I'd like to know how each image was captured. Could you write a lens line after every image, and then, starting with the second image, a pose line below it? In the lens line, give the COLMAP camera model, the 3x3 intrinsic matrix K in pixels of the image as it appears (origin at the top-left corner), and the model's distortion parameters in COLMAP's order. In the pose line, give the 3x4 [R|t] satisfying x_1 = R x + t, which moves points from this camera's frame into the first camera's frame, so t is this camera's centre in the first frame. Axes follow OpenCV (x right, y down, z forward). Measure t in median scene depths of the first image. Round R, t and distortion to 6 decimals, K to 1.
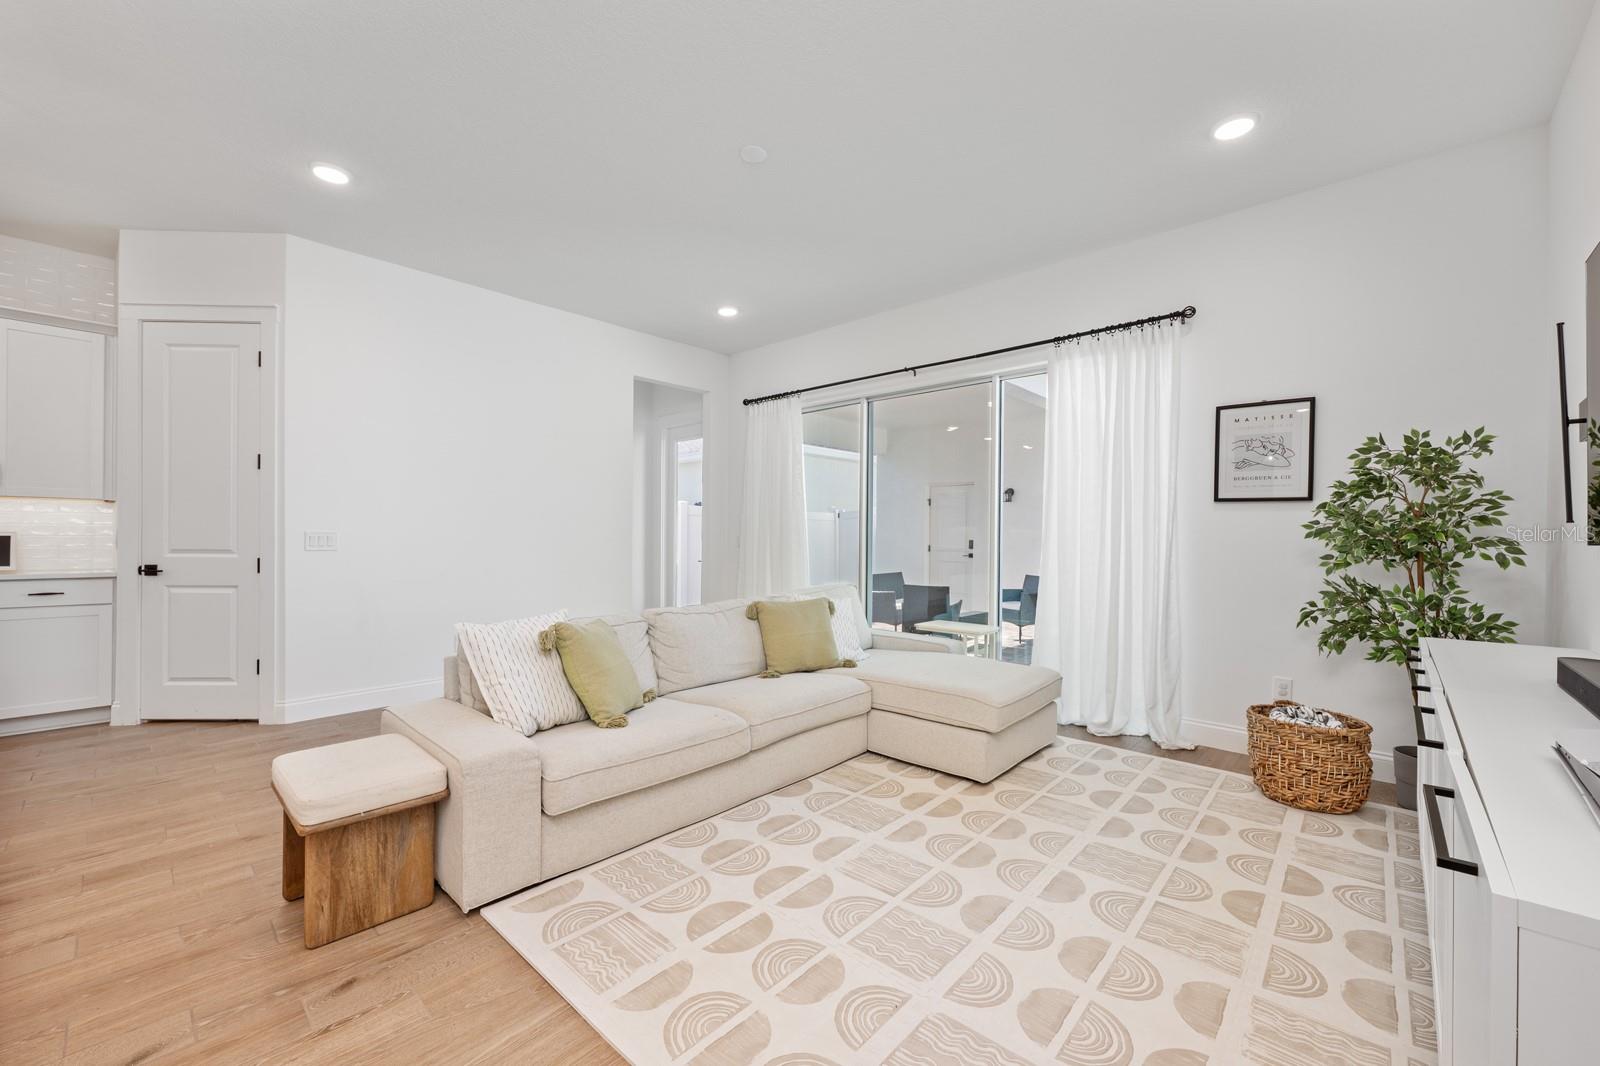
lens RADIAL K [[633.3, 0, 802.3], [0, 633.3, 534.7], [0, 0, 1]] dist [-0.000560, -0.000424]
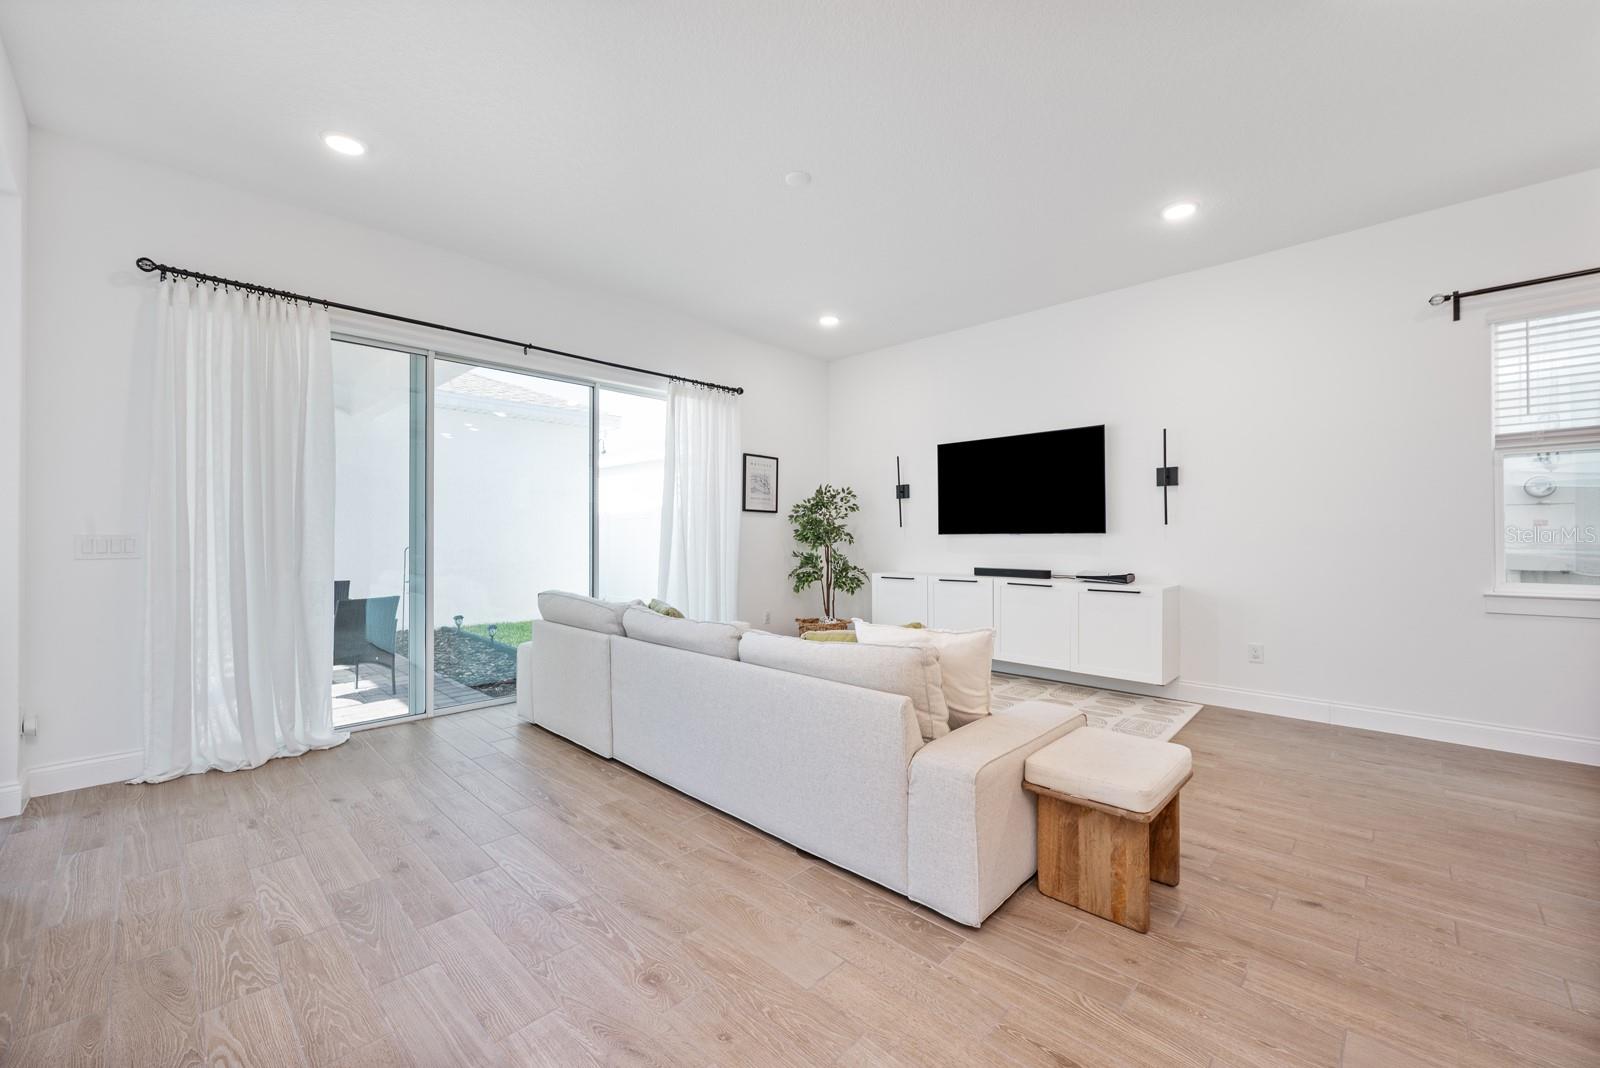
lens RADIAL K [[633.3, 0, 791.5], [0, 633.3, 528.6], [0, 0, 1]] dist [-0.000560, -0.000424]
pose [[0.029000, 0.001670, 0.999578, -1.240560], [0.000028, 0.999999, -0.001672, -0.005353], [-0.999579, 0.000076, 0.029000, 1.053854]]
